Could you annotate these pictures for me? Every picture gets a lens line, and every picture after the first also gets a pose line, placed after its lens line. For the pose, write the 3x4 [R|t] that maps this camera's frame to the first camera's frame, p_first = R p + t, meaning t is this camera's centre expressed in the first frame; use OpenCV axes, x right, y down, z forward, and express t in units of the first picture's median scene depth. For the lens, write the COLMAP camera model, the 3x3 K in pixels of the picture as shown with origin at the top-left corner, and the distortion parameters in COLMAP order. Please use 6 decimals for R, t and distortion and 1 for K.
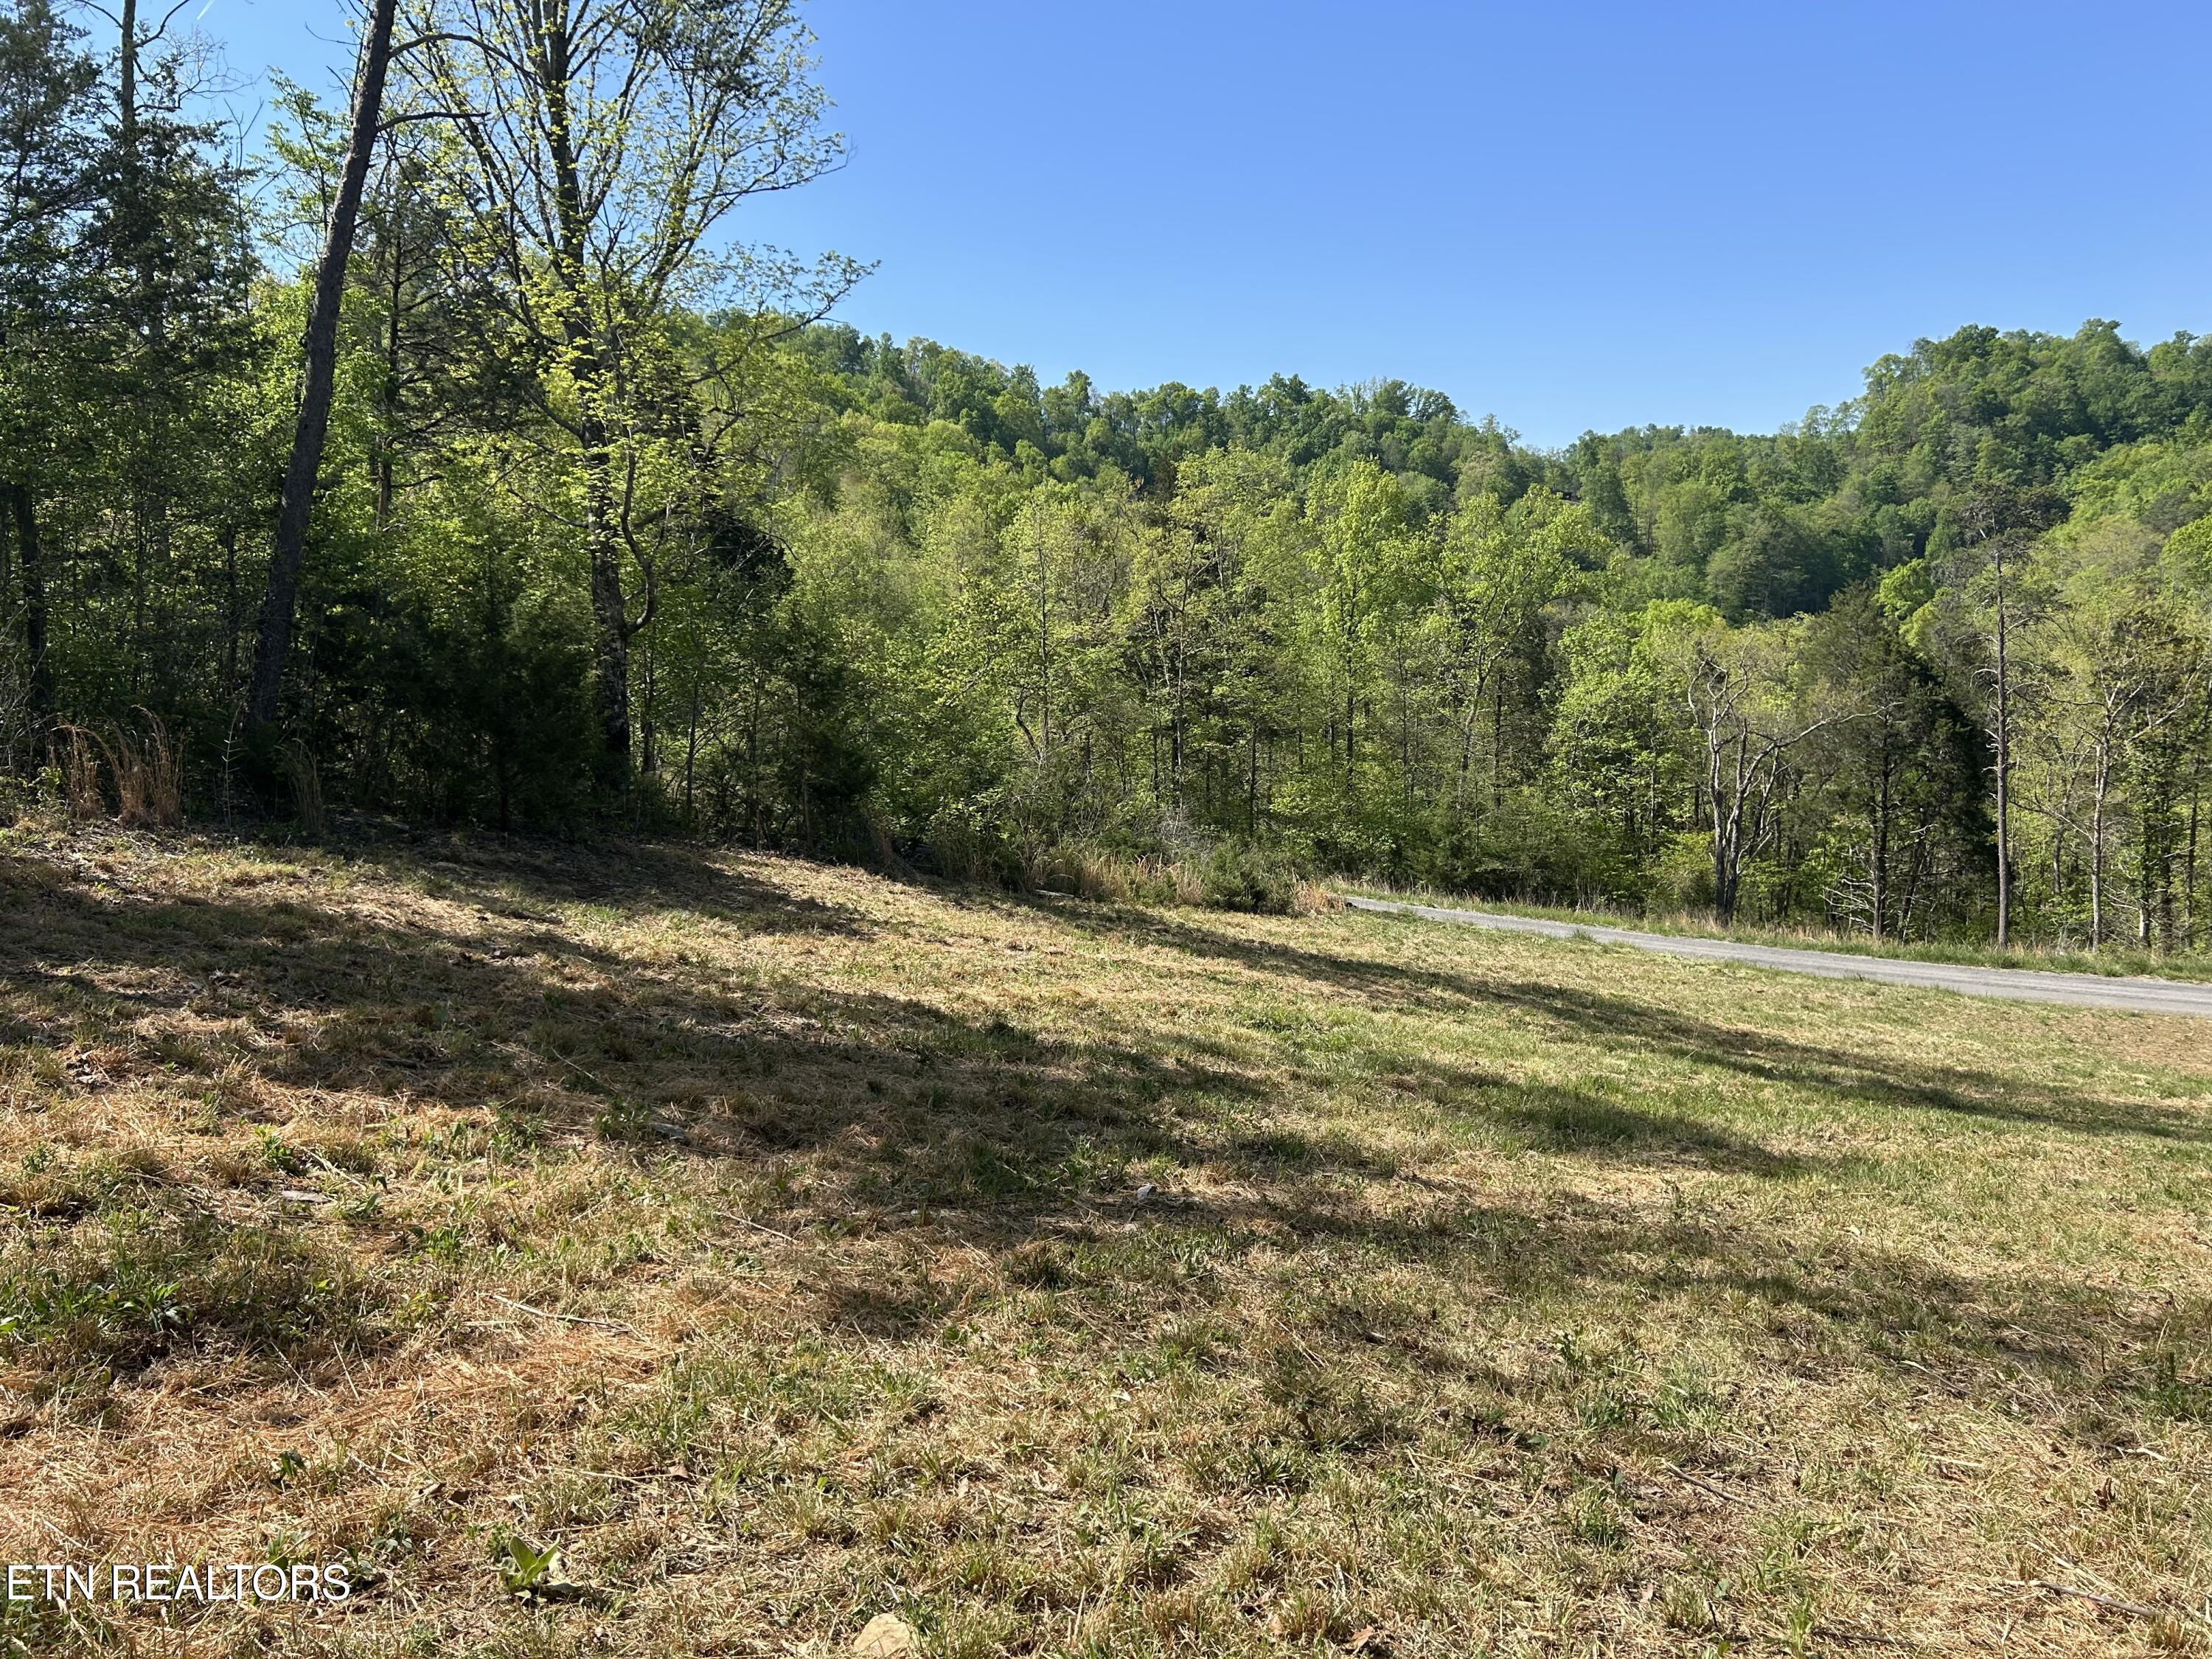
lens RADIAL K [[1654.9, 0, 1110.5], [0, 1654.9, 810.8], [0, 0, 1]] dist [0.057735, -0.057532]
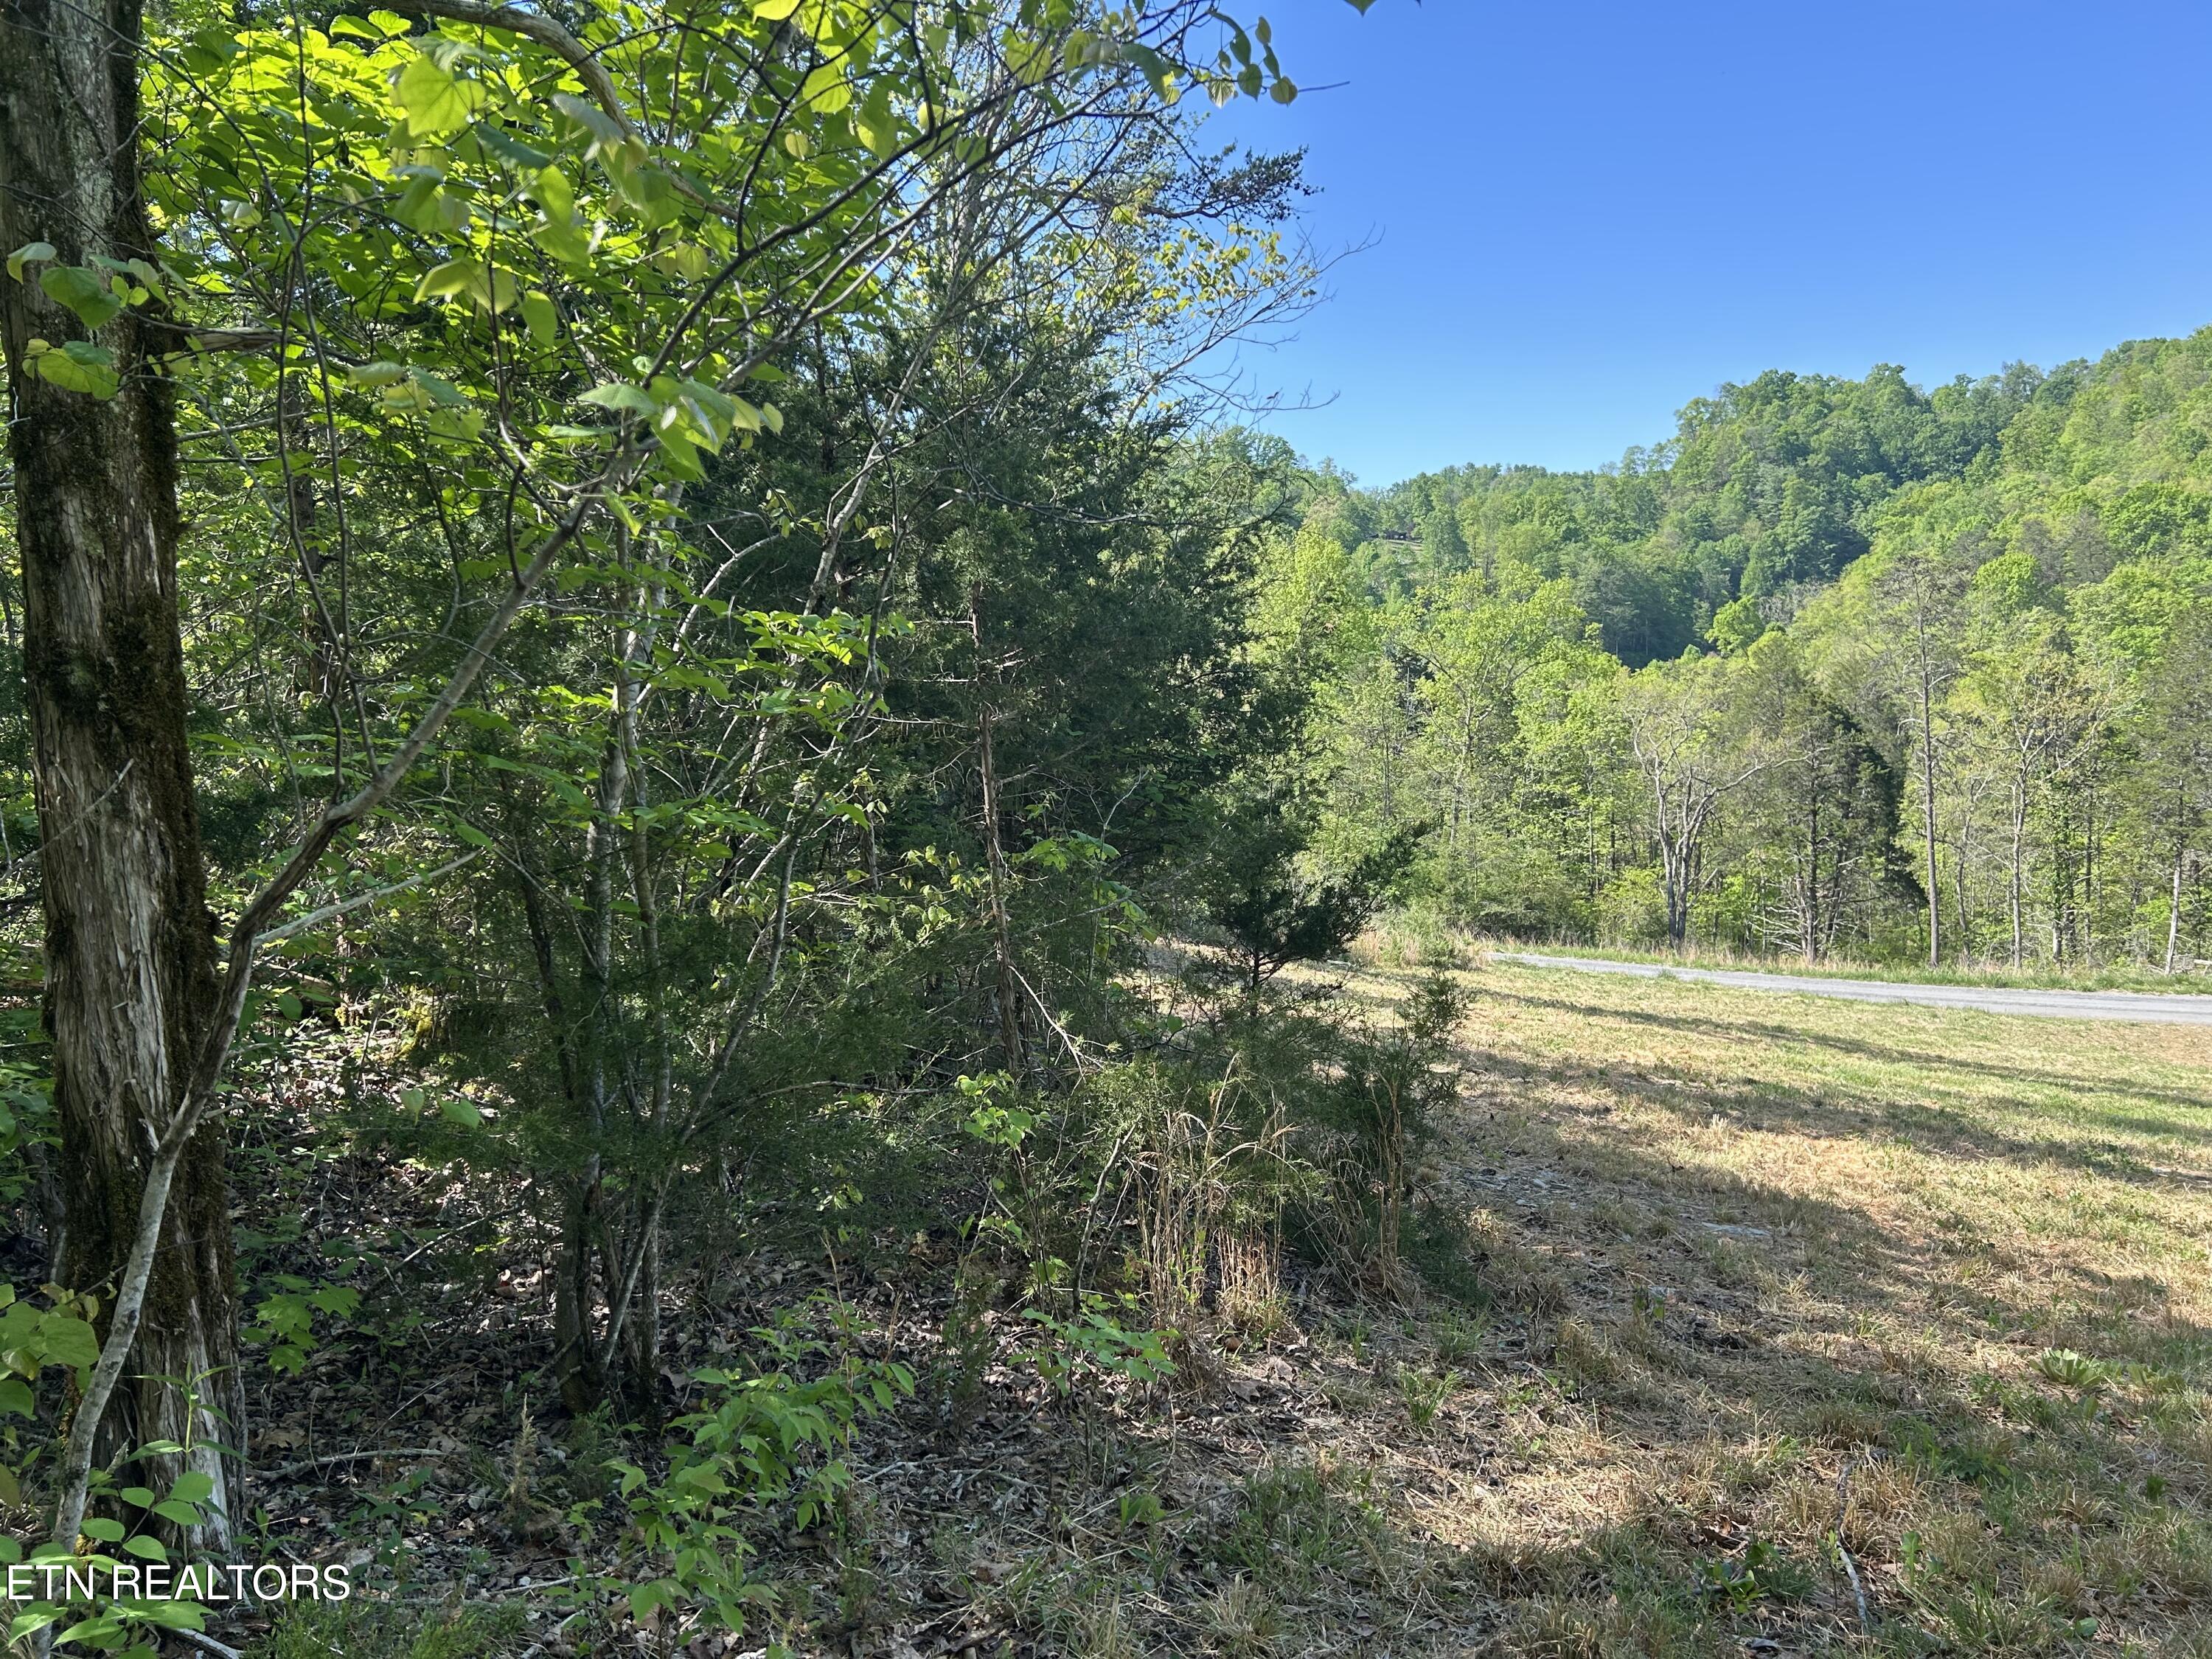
lens RADIAL K [[1654.9, 0, 1117.4], [0, 1654.9, 834.1], [0, 0, 1]] dist [0.057735, -0.057532]
pose [[0.994688, -0.030637, 0.098274, -0.120919], [0.031633, 0.999463, -0.008594, -0.014557], [-0.097958, 0.011657, 0.995122, -0.067173]]
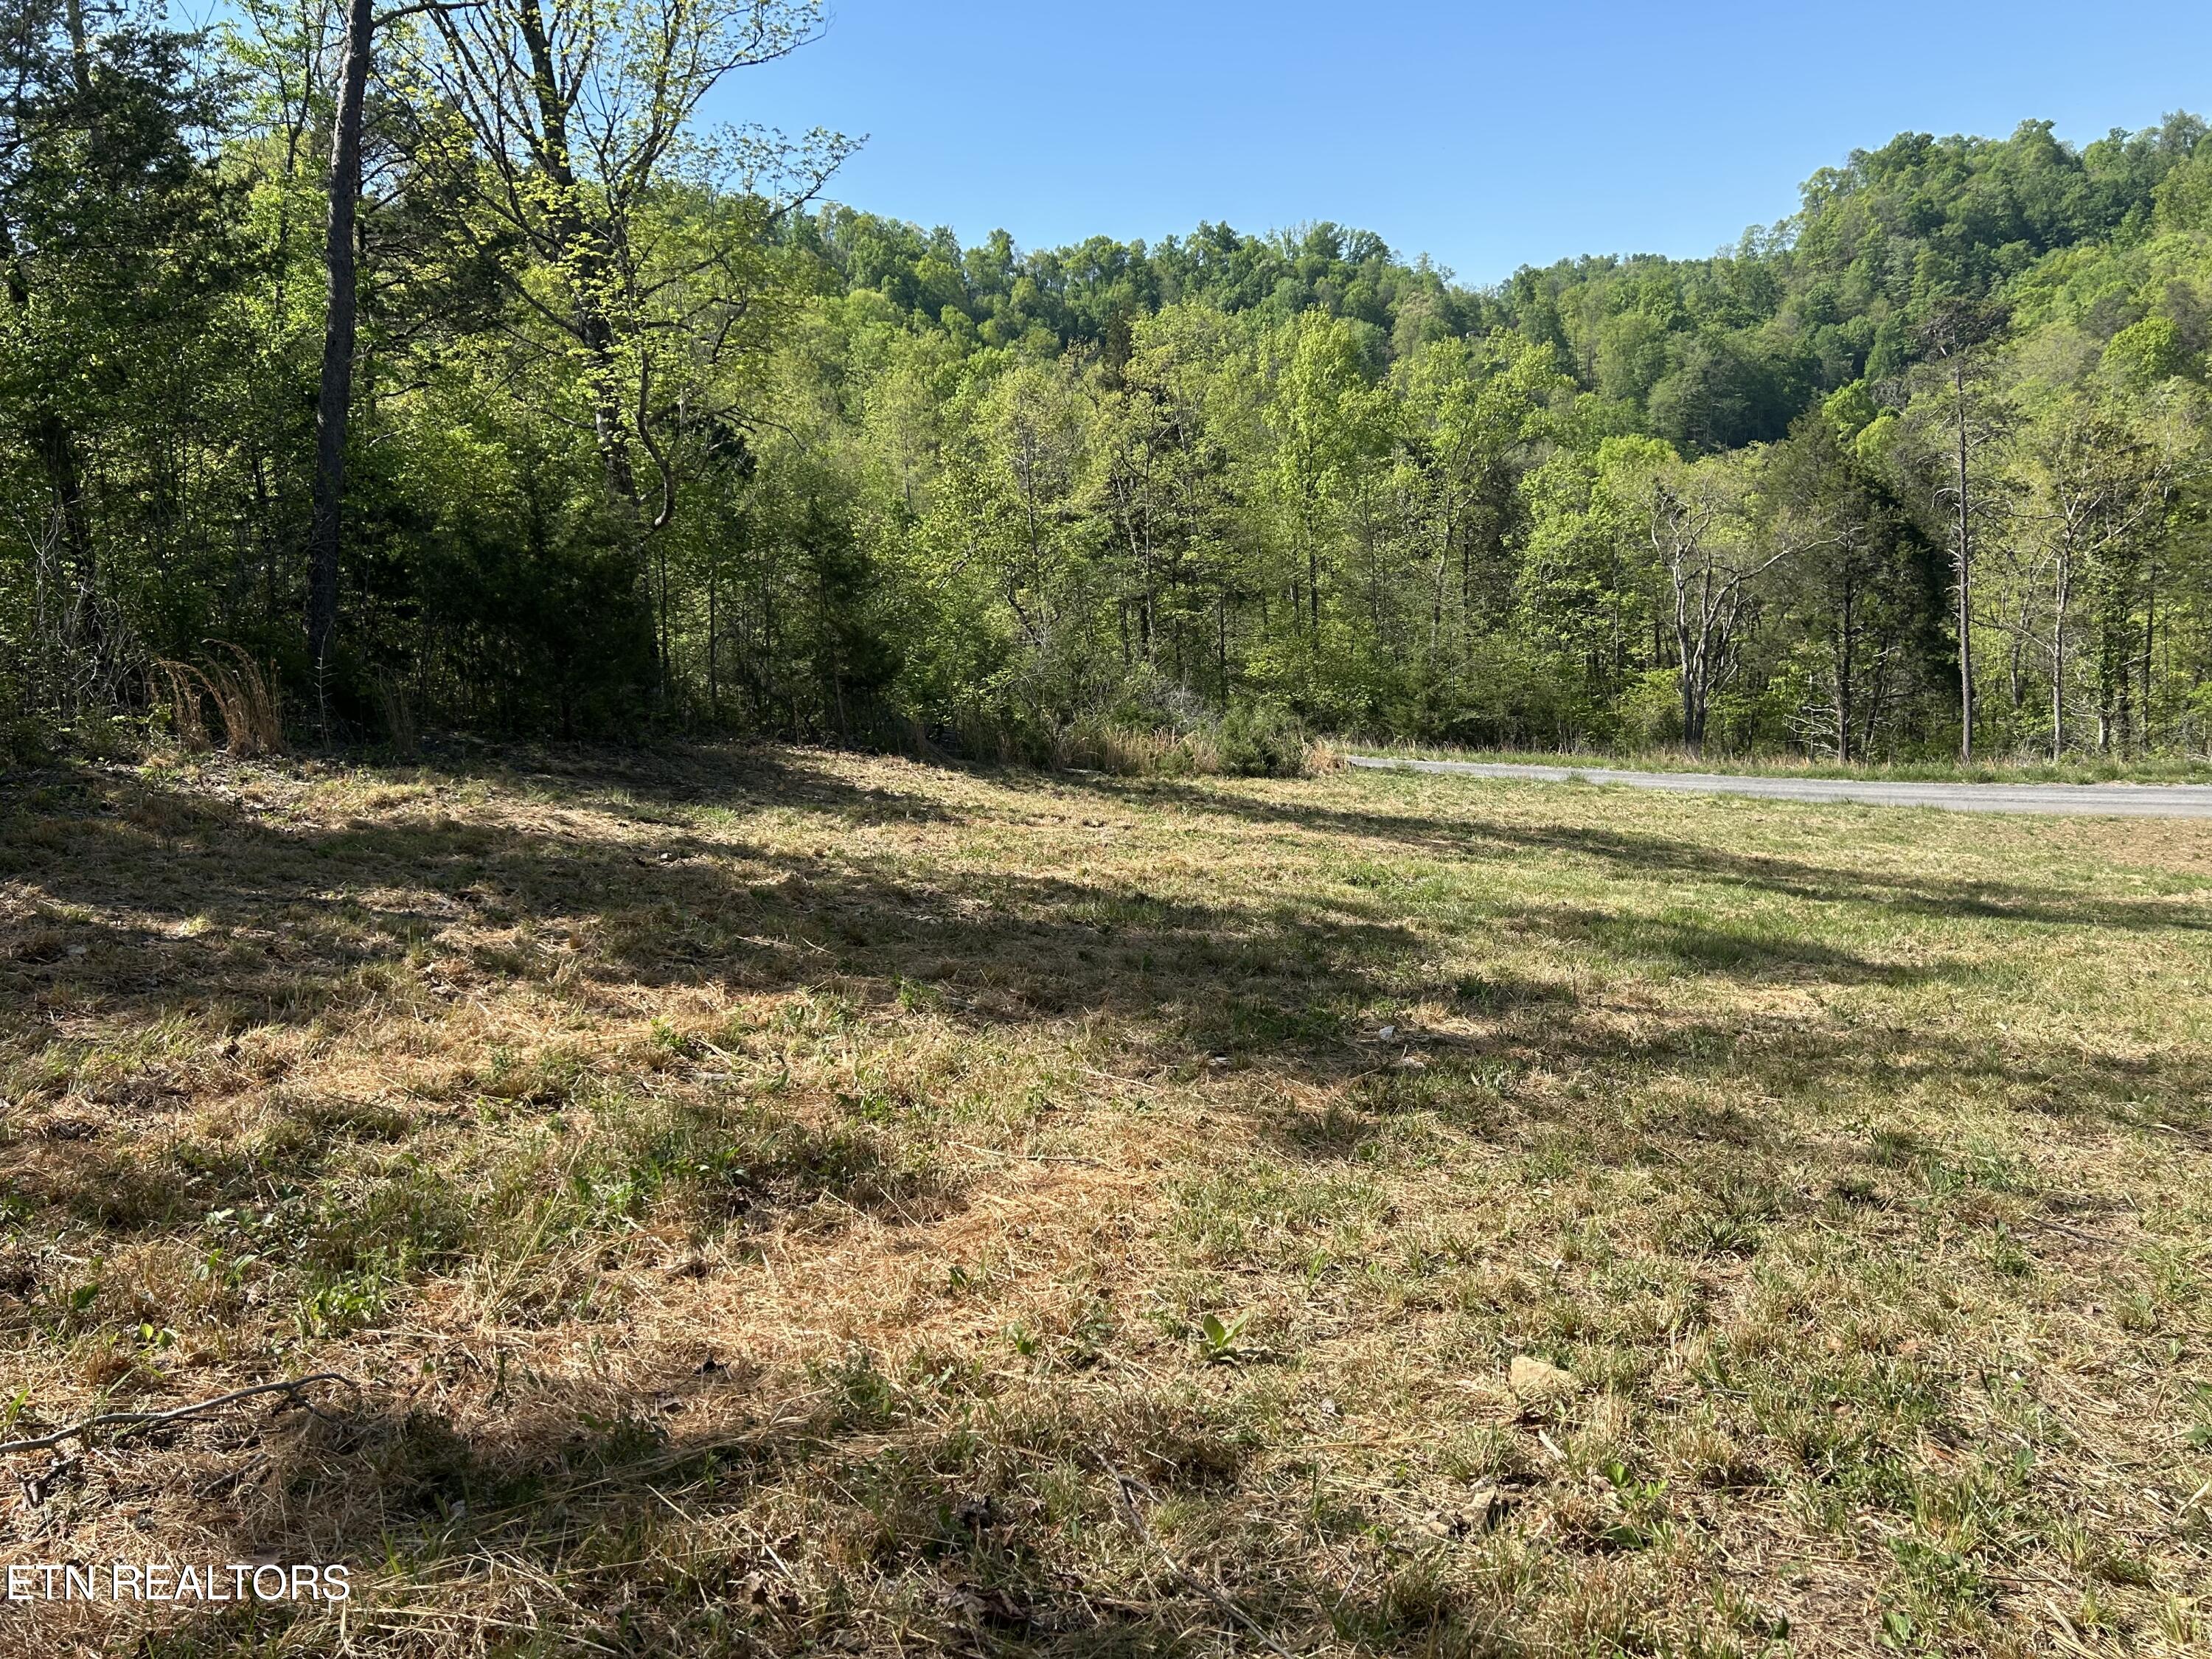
lens RADIAL K [[1654.9, 0, 1110.9], [0, 1654.9, 835.7], [0, 0, 1]] dist [0.057735, -0.057532]
pose [[0.997677, -0.063399, 0.024920, -0.017291], [0.060837, 0.993826, 0.092778, -0.001091], [-0.030648, -0.091046, 0.995375, -0.006555]]
